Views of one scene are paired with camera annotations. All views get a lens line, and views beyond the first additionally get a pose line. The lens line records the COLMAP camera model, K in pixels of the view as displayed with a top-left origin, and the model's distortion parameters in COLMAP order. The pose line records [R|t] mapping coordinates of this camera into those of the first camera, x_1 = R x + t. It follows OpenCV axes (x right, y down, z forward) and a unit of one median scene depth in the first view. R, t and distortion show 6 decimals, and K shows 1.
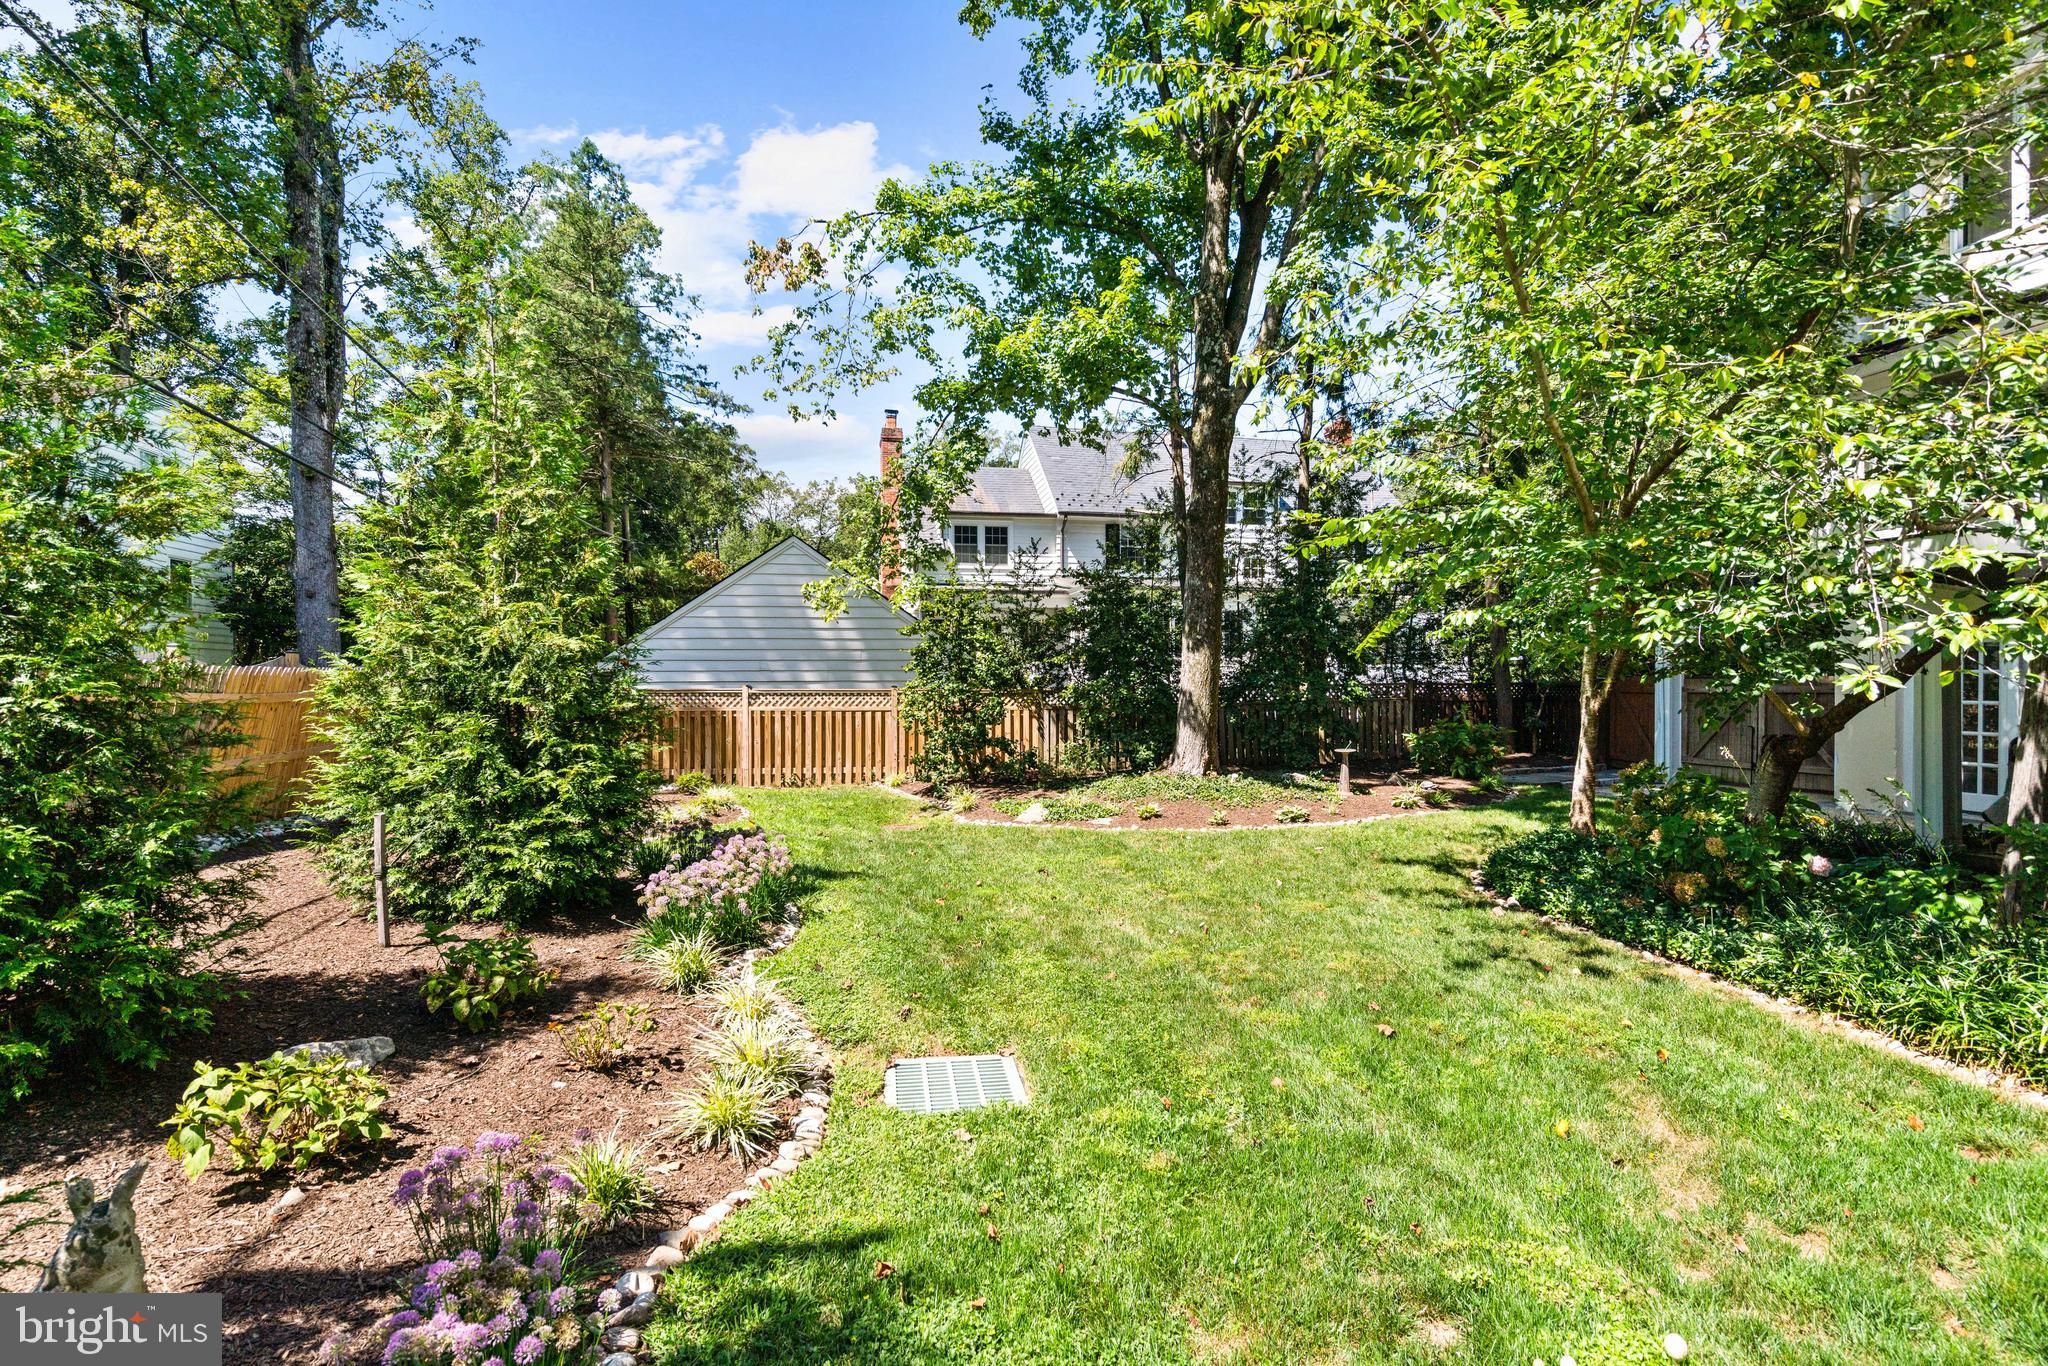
lens RADIAL K [[953.1, 0, 1022.3], [0, 953.1, 668.3], [0, 0, 1]] dist [0.007591, 0.000829]
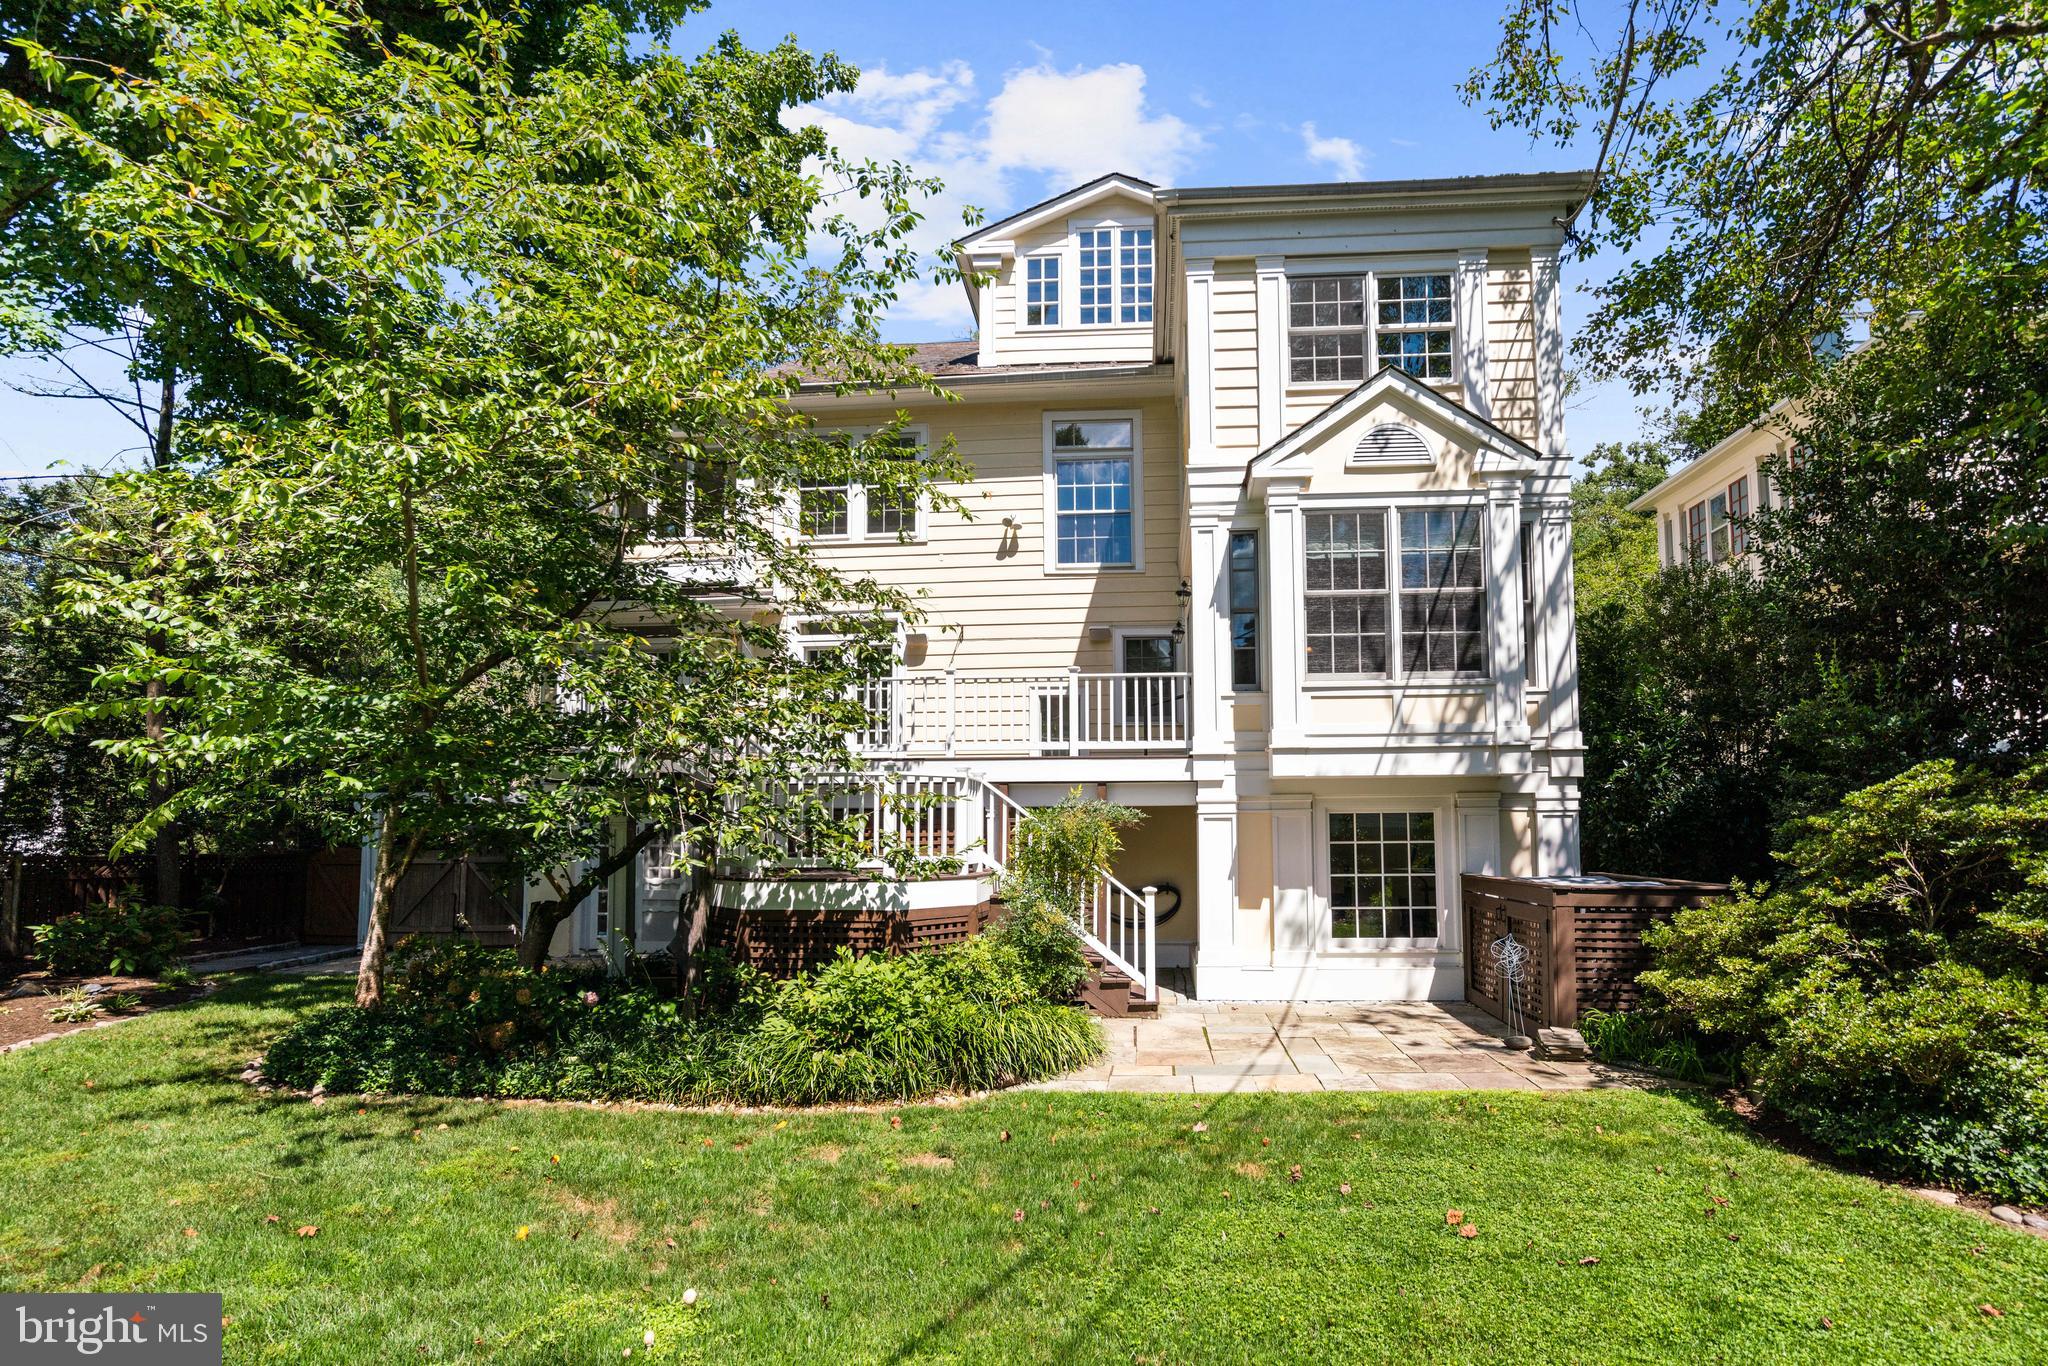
lens RADIAL K [[997.2, 0, 1019.1], [0, 997.2, 721.4], [0, 0, 1]] dist [-0.001449, -0.000218]
pose [[0.338828, 0.106572, 0.934793, -0.332021], [-0.003348, 0.993694, -0.112074, -0.026687], [-0.940842, 0.034844, 0.337048, -0.046690]]
